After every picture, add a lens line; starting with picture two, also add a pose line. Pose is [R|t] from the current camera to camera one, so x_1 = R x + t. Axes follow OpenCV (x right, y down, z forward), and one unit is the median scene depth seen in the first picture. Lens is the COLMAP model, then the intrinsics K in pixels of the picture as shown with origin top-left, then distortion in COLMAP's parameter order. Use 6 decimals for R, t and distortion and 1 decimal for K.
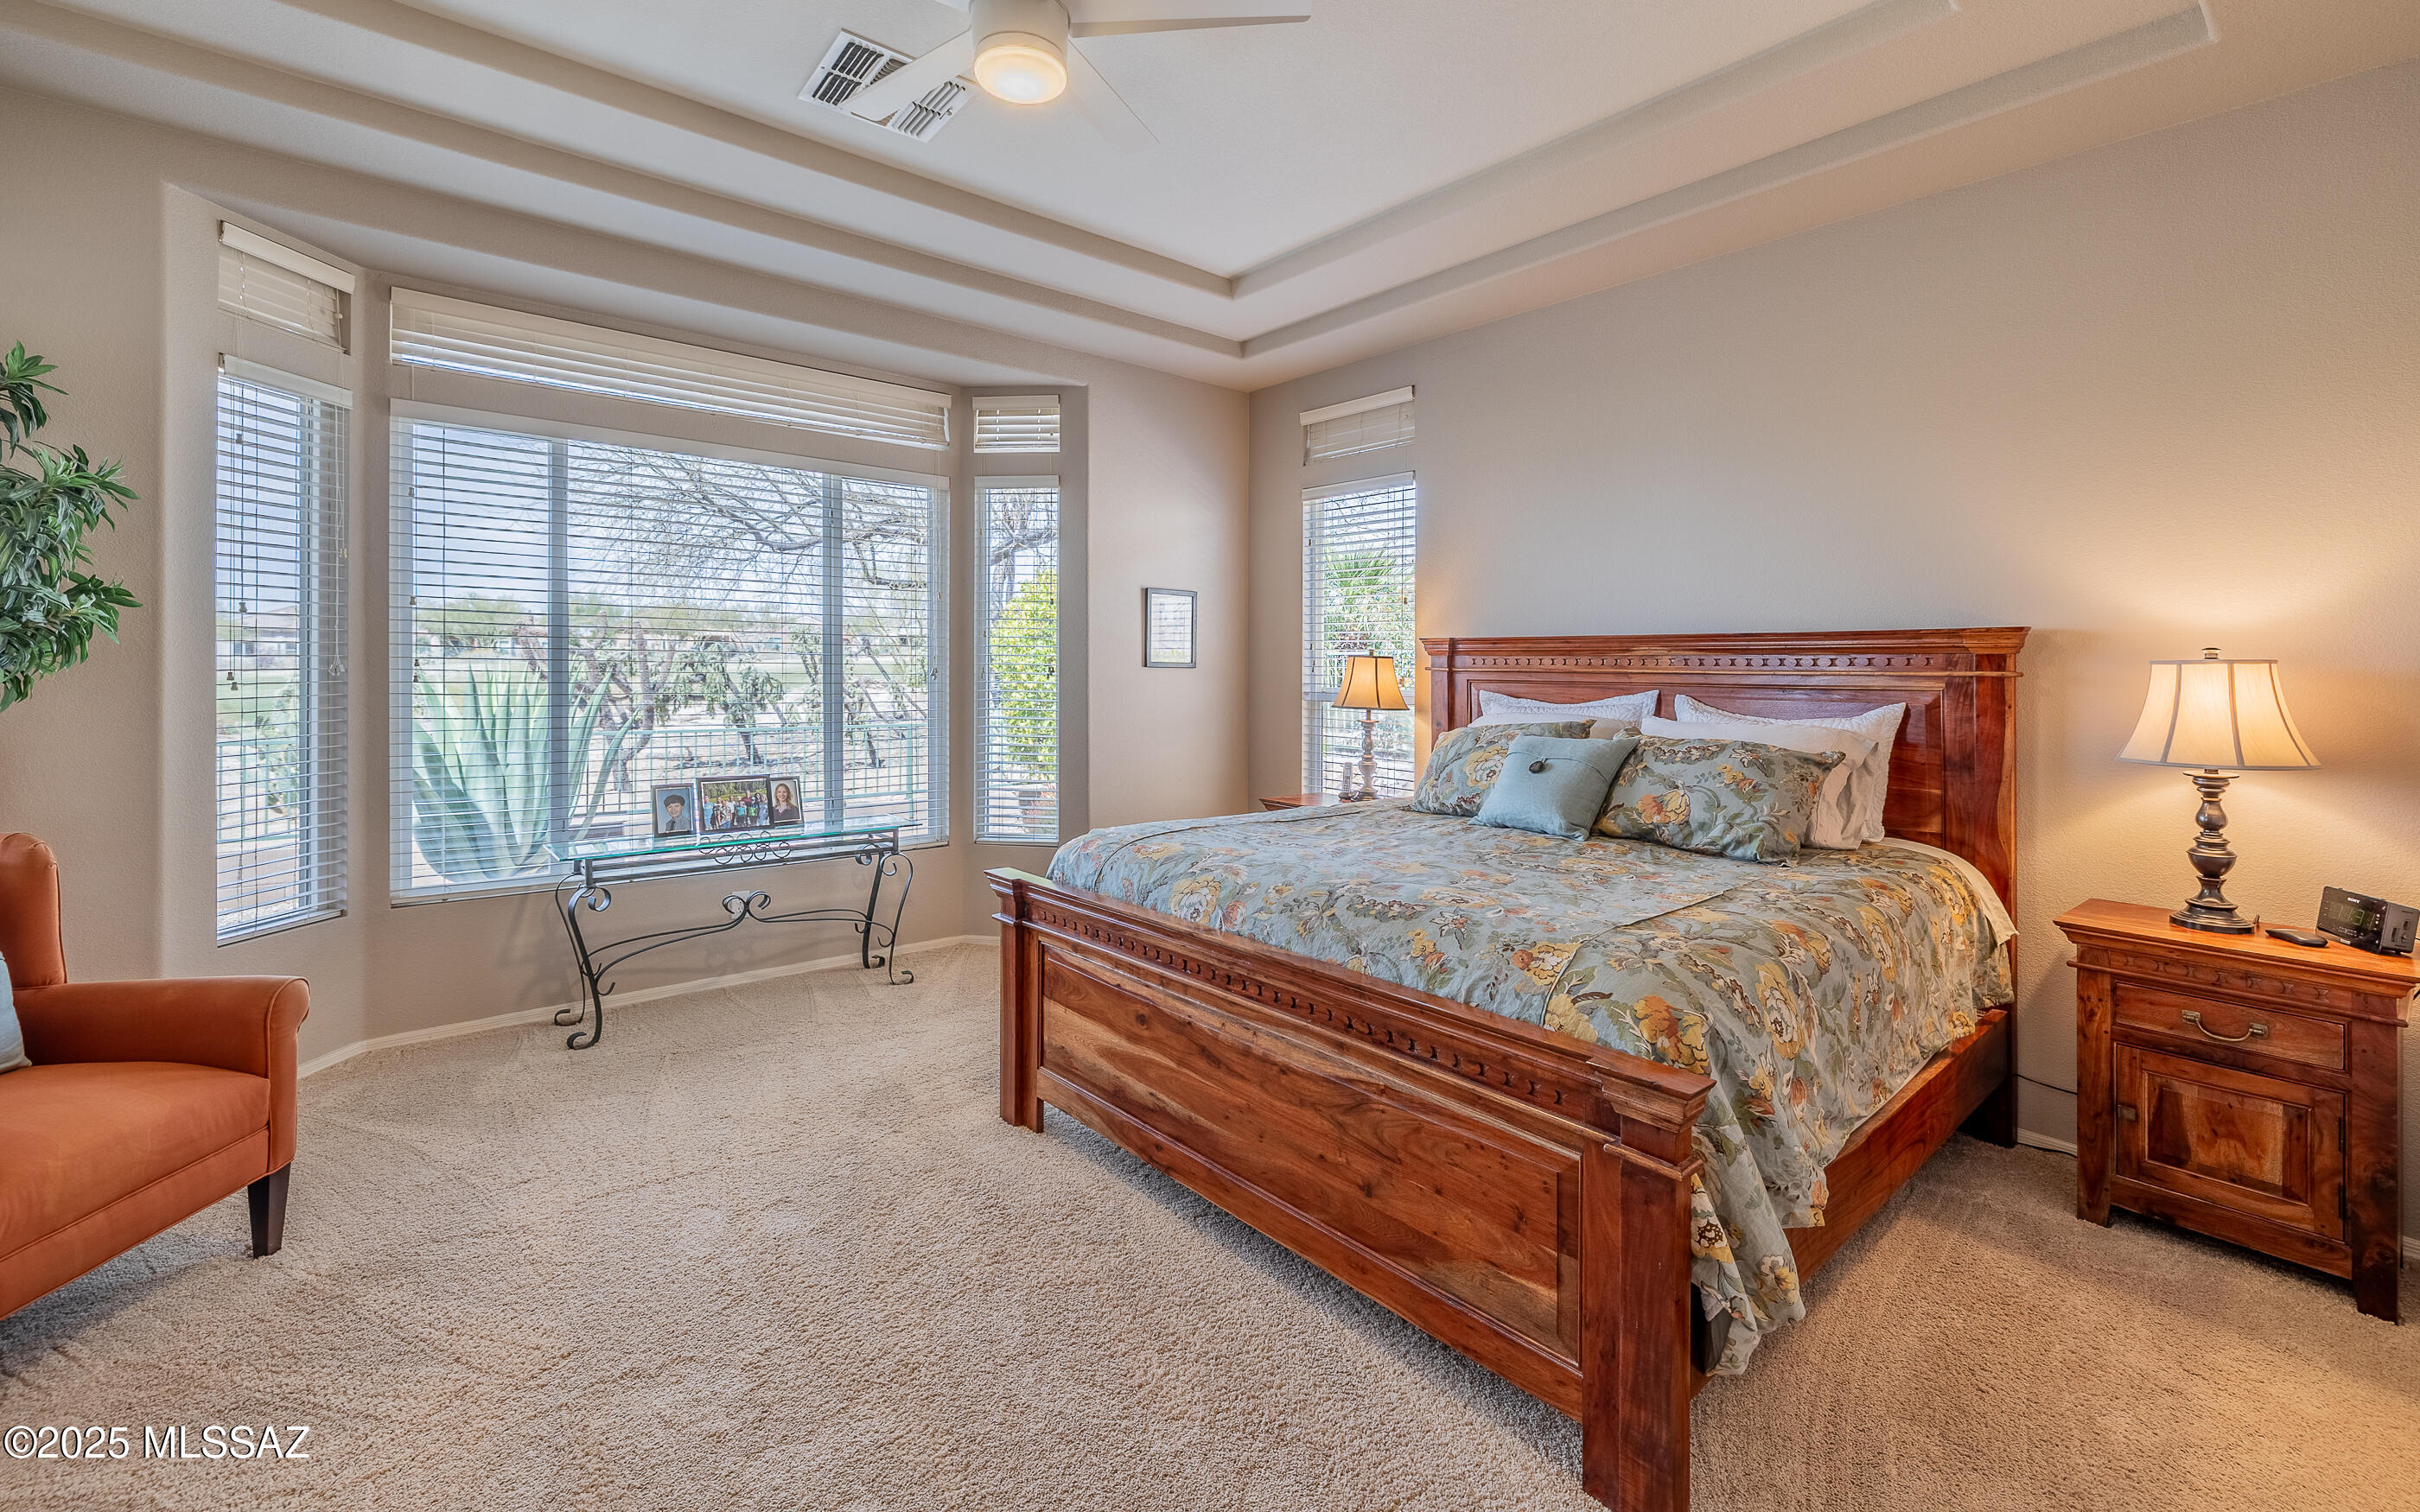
lens RADIAL K [[1008.7, 0, 1214.3], [0, 1008.7, 675.4], [0, 0, 1]] dist [-0.002855, -0.000816]
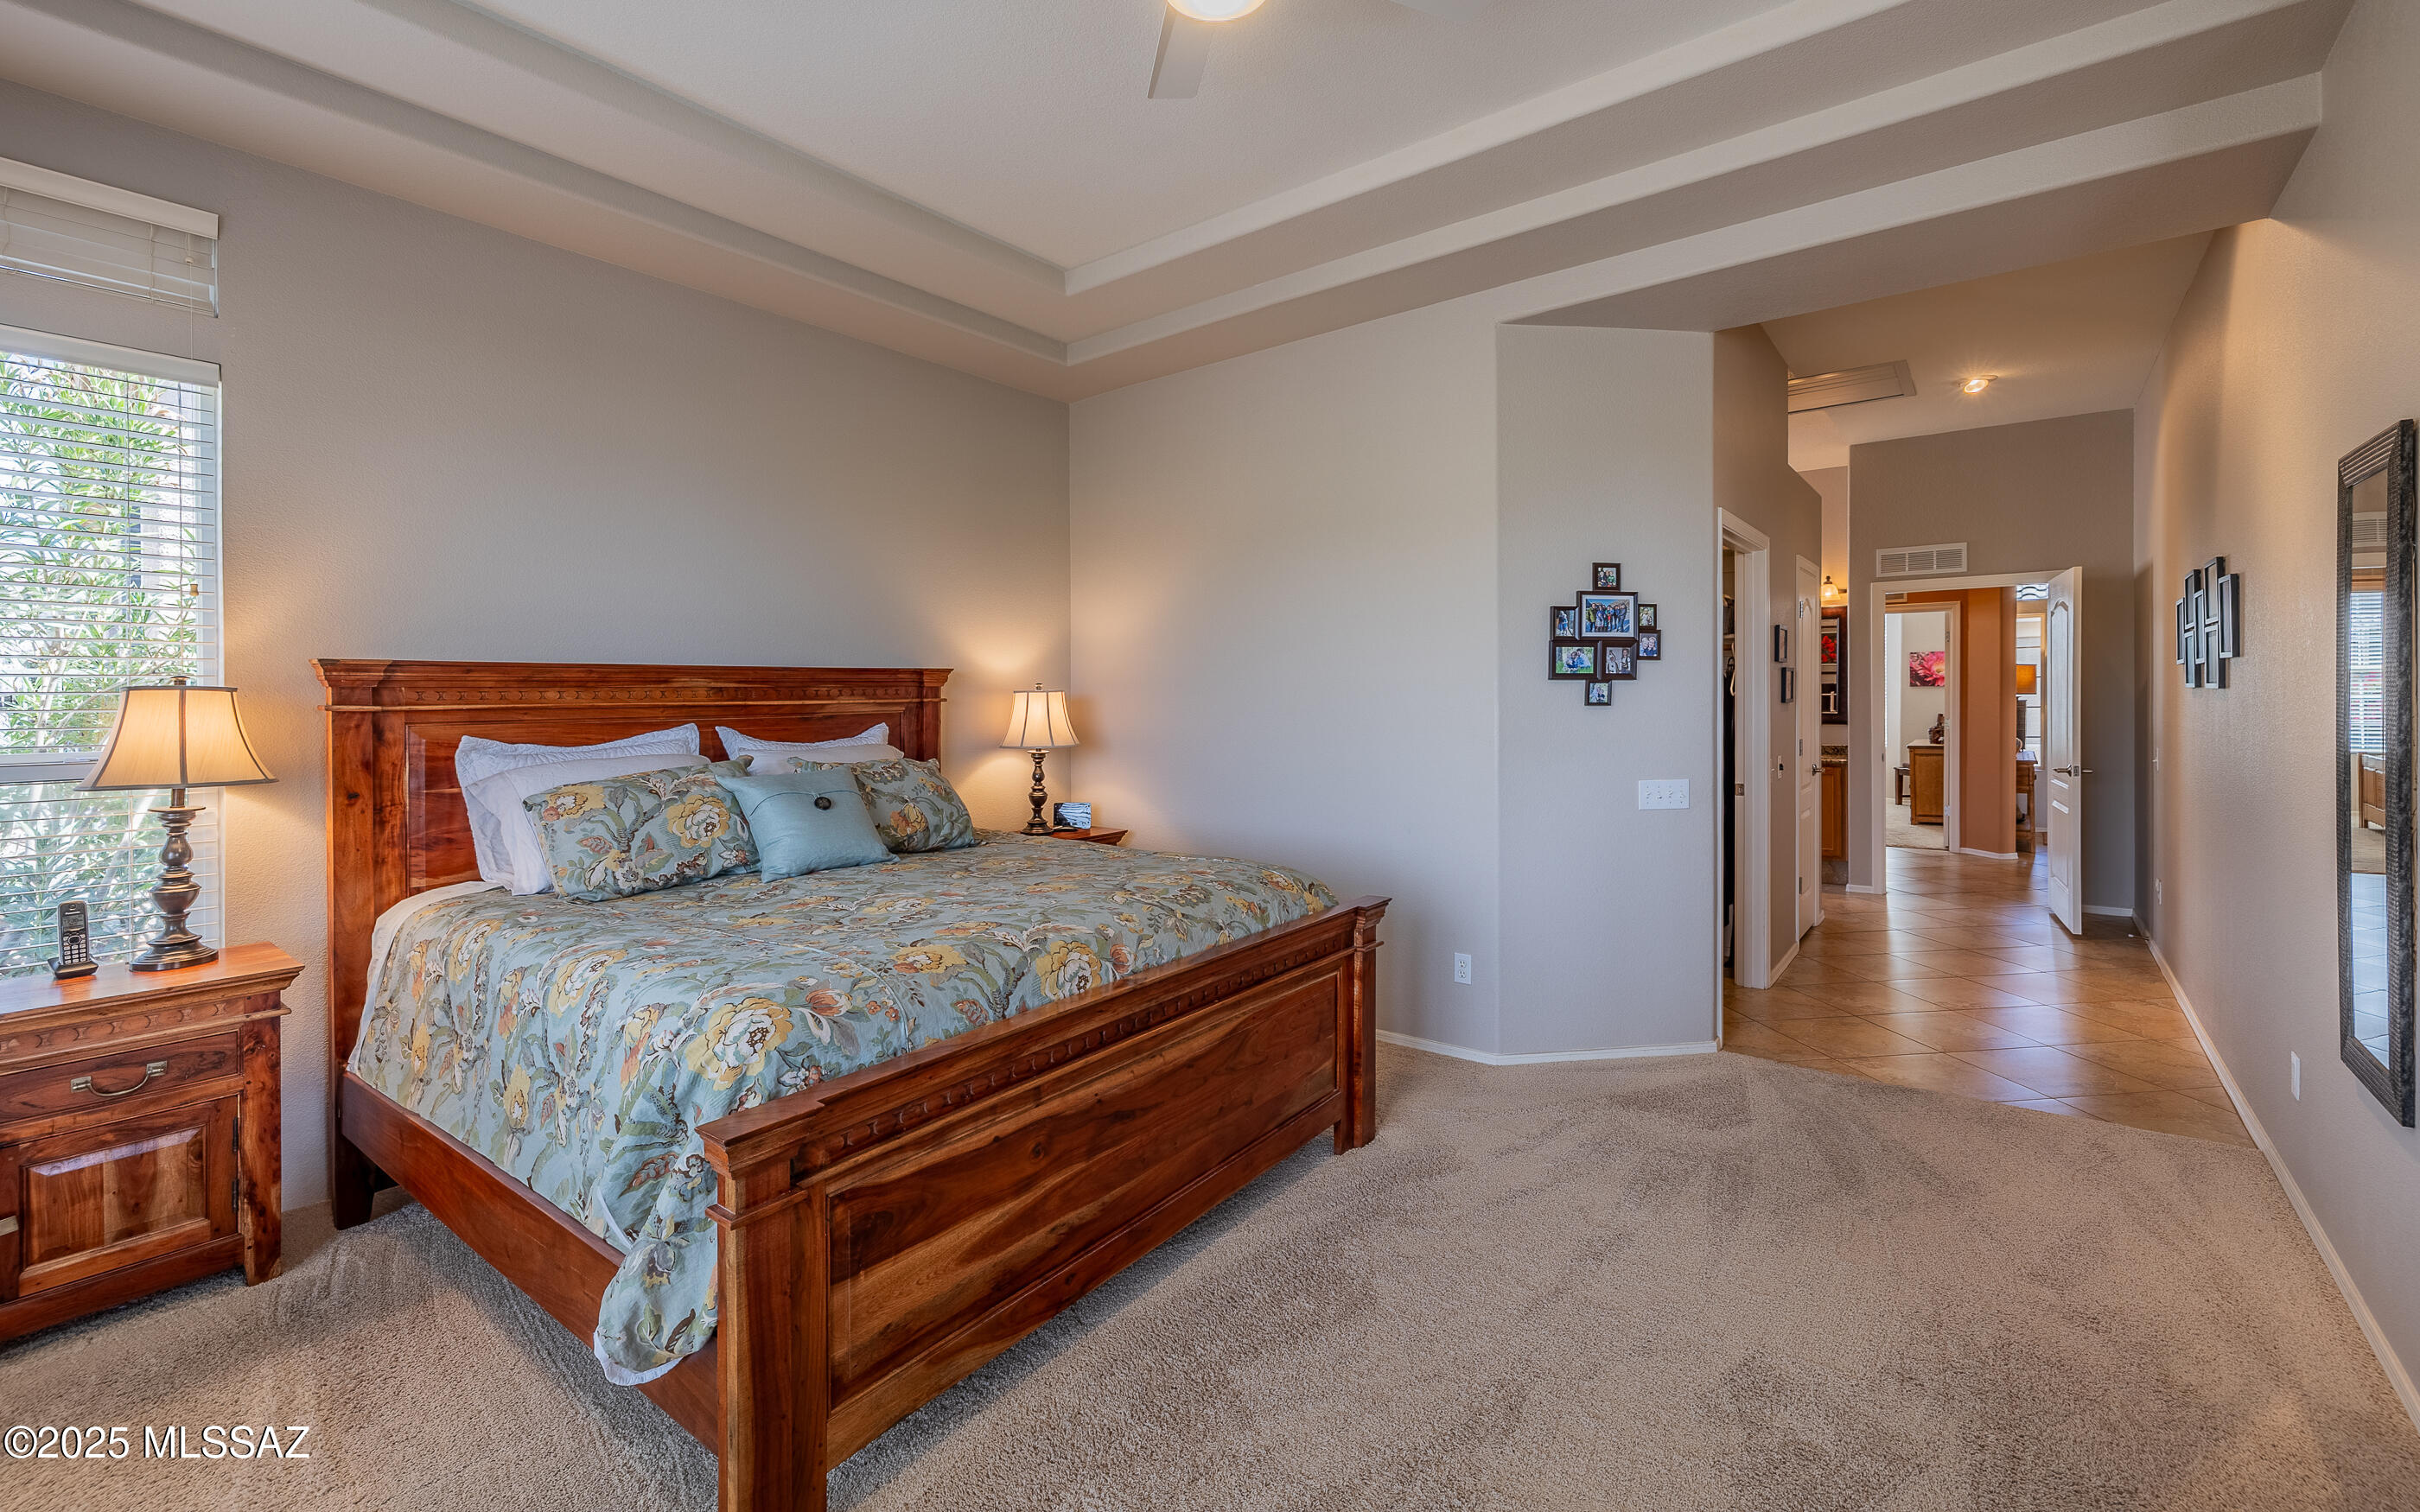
lens RADIAL K [[1032.9, 0, 1200.8], [0, 1032.9, 712.5], [0, 0, 1]] dist [-0.002151, 0.000266]
pose [[-0.198419, -0.023897, 0.979826, -0.790082], [0.018940, 0.999423, 0.028211, -0.018705], [-0.979934, 0.024155, -0.197852, 0.924730]]
